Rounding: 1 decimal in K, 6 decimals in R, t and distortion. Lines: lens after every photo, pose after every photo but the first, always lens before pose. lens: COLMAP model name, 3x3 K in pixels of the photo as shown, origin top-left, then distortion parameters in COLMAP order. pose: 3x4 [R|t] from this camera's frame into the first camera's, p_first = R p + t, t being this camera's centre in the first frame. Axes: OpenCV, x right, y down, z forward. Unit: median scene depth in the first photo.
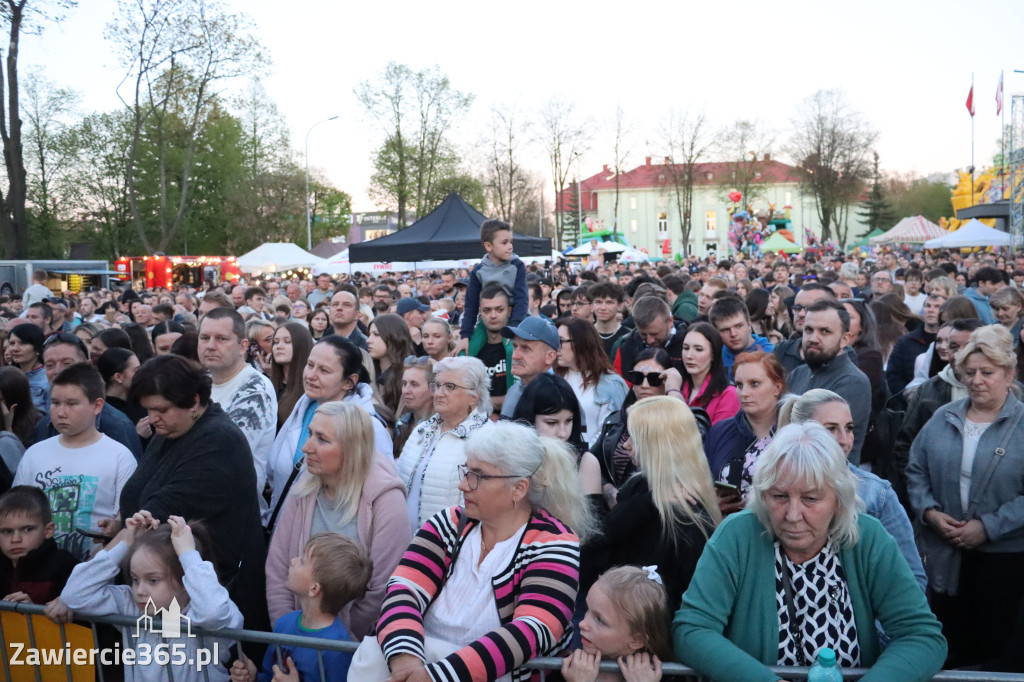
lens RADIAL K [[839.0, 0, 512.4], [0, 839.0, 346.5], [0, 0, 1]] dist [-0.182593, 0.153415]
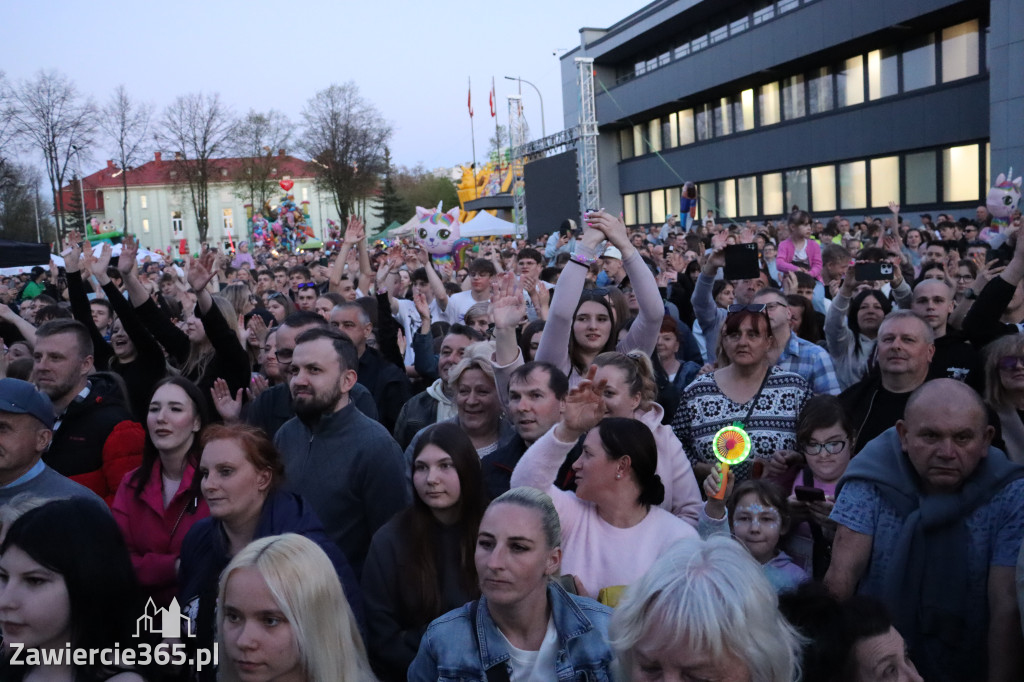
lens RADIAL K [[839.0, 0, 503.9], [0, 839.0, 346.6], [0, 0, 1]] dist [-0.182593, 0.153415]
pose [[0.849677, -0.082455, 0.520817, 0.001624], [0.080155, 0.996417, 0.026984, -0.002623], [-0.521175, 0.018819, 0.853242, 0.017865]]
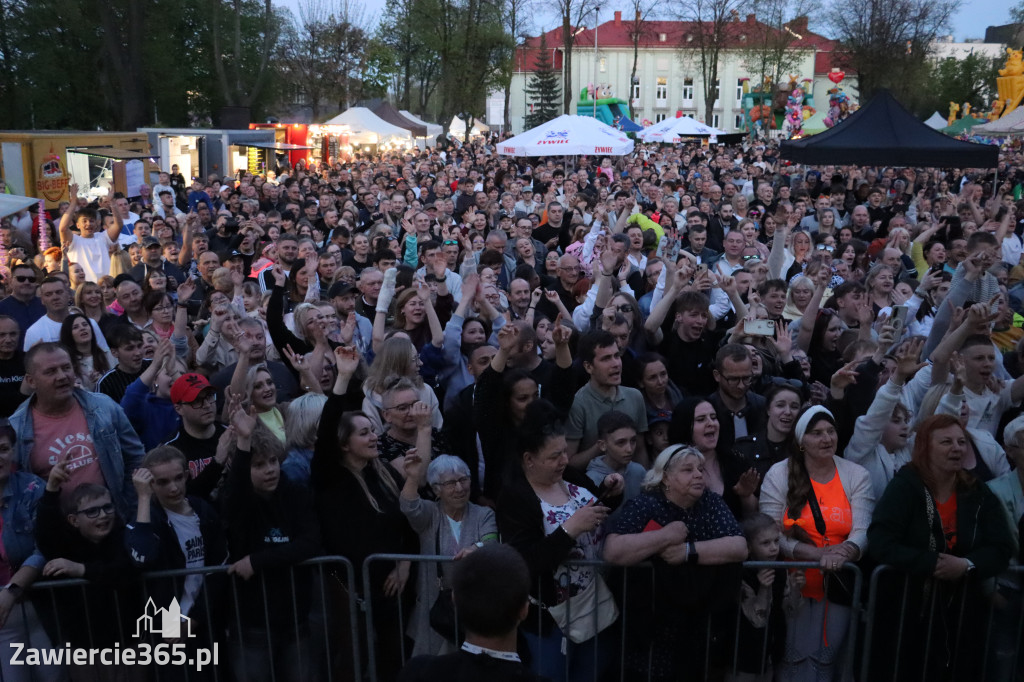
lens RADIAL K [[936.8, 0, 509.0], [0, 936.8, 330.1], [0, 0, 1]] dist [-0.078436, 0.000000]
pose [[0.989249, 0.004308, 0.146179, -0.156282], [-0.021572, 0.992930, 0.116724, -0.008180], [-0.144643, -0.118622, 0.982348, 0.012795]]
